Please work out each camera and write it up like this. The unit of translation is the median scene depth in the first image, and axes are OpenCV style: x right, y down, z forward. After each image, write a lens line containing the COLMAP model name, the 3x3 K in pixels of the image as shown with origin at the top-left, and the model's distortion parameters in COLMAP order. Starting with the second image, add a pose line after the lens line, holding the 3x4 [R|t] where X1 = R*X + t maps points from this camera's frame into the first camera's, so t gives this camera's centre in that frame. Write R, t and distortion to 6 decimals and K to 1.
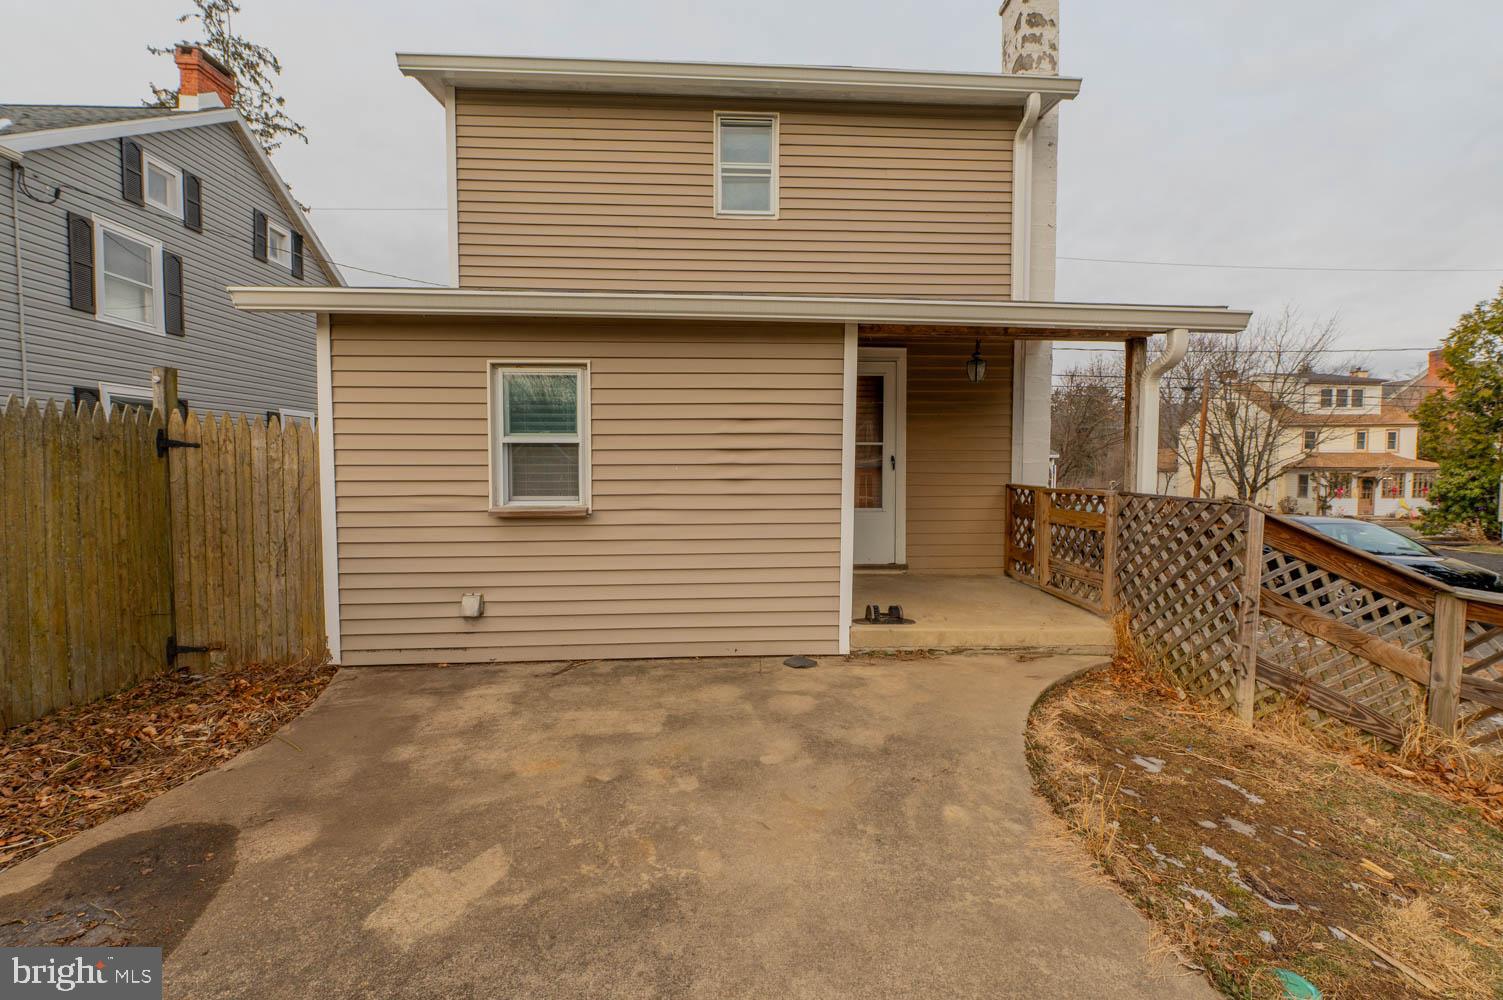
lens RADIAL K [[592.5, 0, 751.1], [0, 592.5, 490.2], [0, 0, 1]] dist [-0.000314, -0.000056]
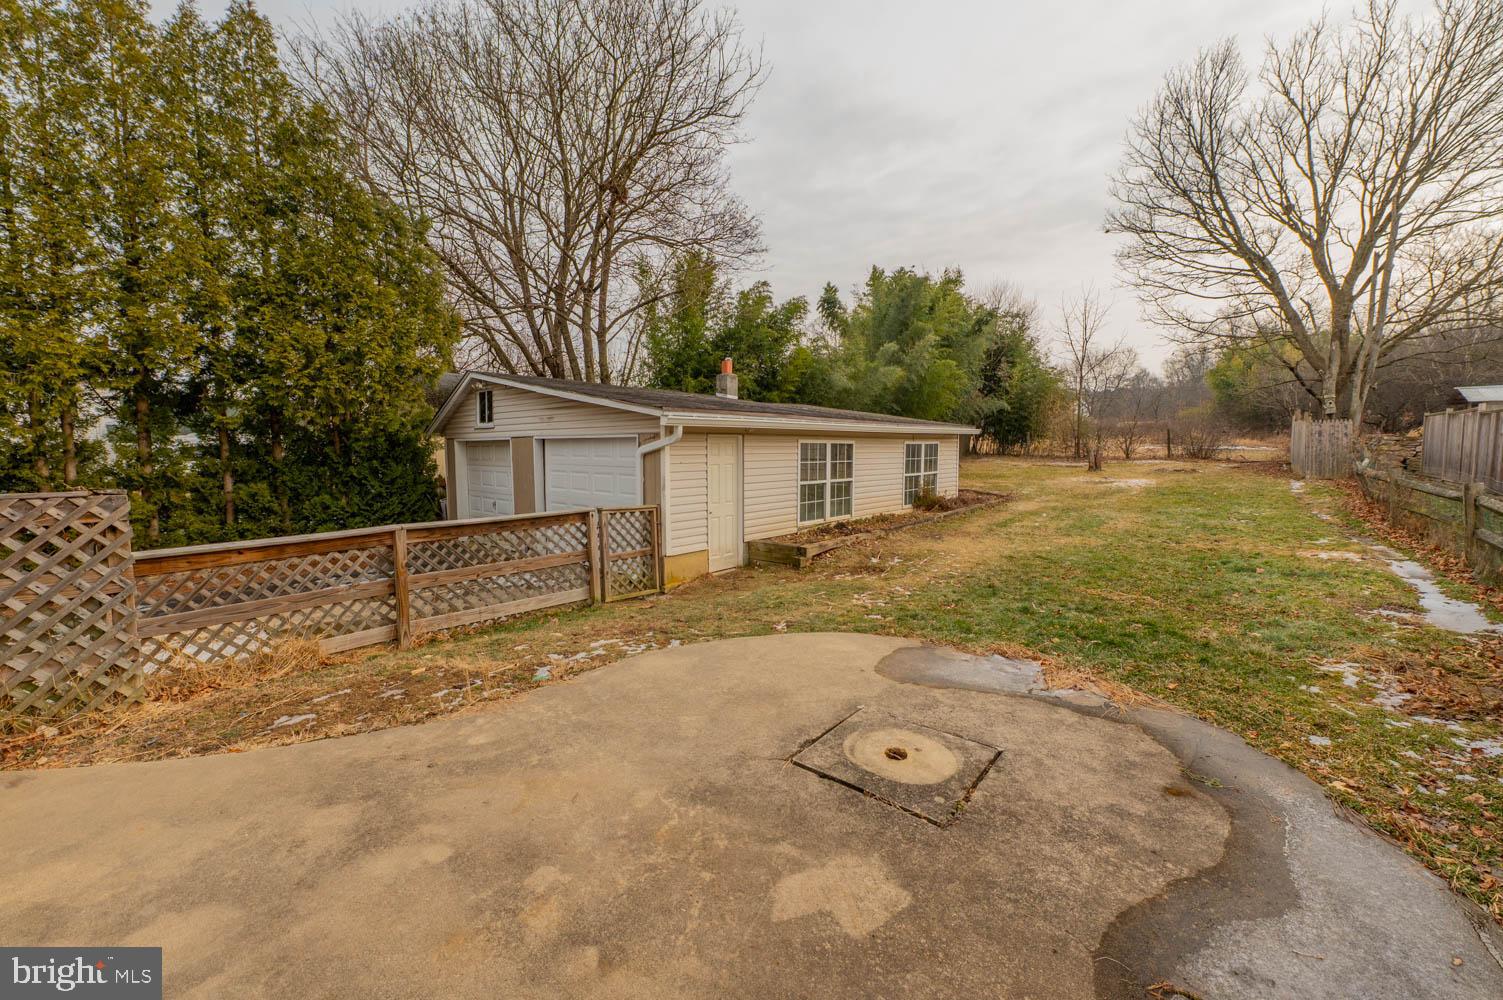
lens RADIAL K [[585.8, 0, 751.5], [0, 585.8, 500.0], [0, 0, 1]] dist [0.000212, 0.000016]
pose [[-0.726136, -0.057118, 0.685175, -0.794627], [0.033642, 0.992398, 0.118382, -0.062297], [-0.686728, 0.109012, -0.718694, 1.321457]]
